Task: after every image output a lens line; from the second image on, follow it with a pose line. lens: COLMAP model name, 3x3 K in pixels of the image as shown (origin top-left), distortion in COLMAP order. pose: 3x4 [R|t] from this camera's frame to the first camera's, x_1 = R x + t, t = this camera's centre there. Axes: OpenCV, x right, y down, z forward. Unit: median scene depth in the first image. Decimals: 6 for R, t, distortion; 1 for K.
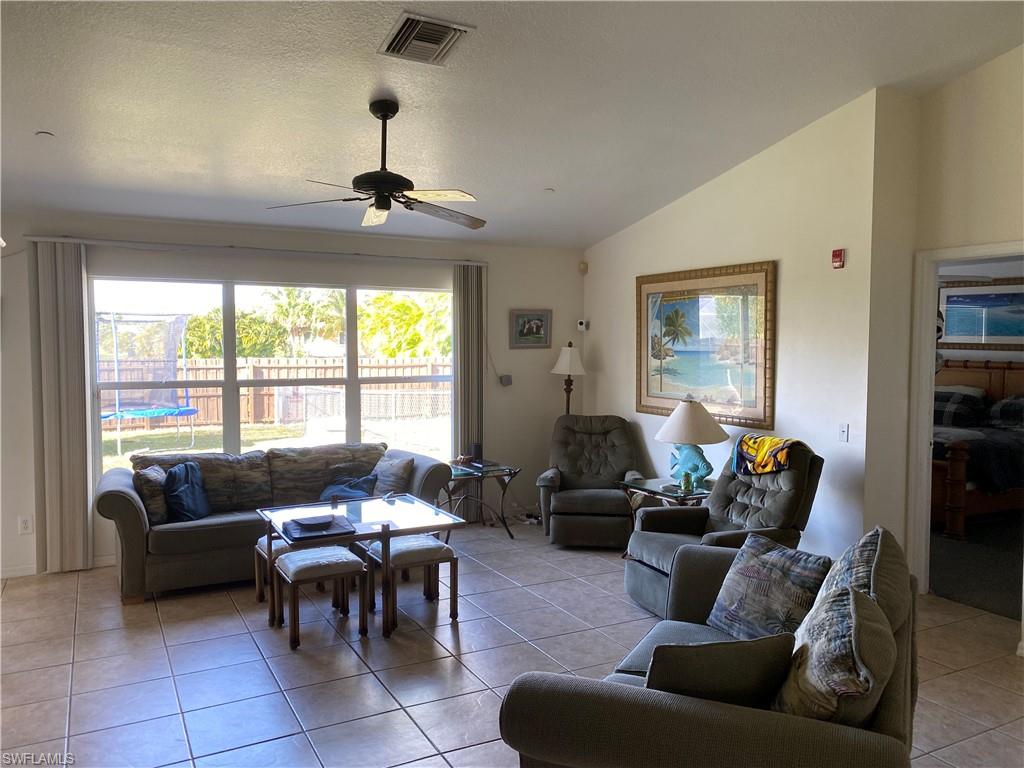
lens RADIAL K [[777.9, 0, 510.9], [0, 777.9, 382.7], [0, 0, 1]] dist [0.001520, 0.000774]
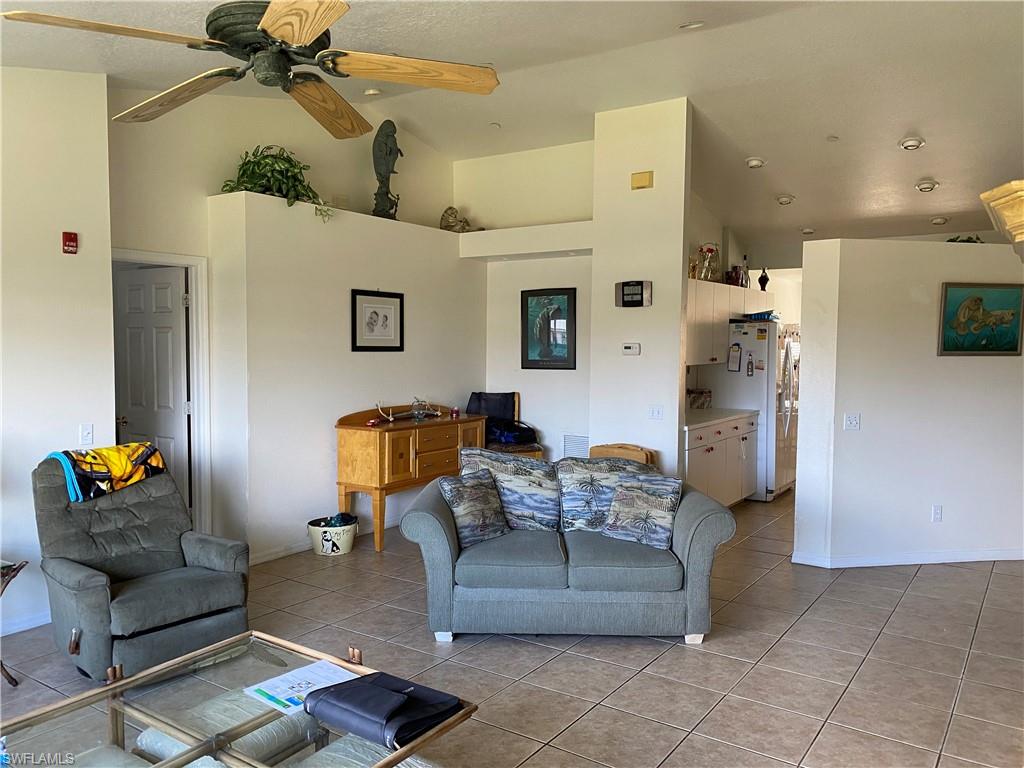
lens RADIAL K [[777.9, 0, 512.2], [0, 777.9, 384.3], [0, 0, 1]] dist [0.001520, 0.000774]
pose [[-0.453298, -0.053864, 0.889730, -0.649569], [0.040661, 0.995884, 0.081006, -0.052043], [-0.890431, 0.072897, -0.449242, 1.005844]]
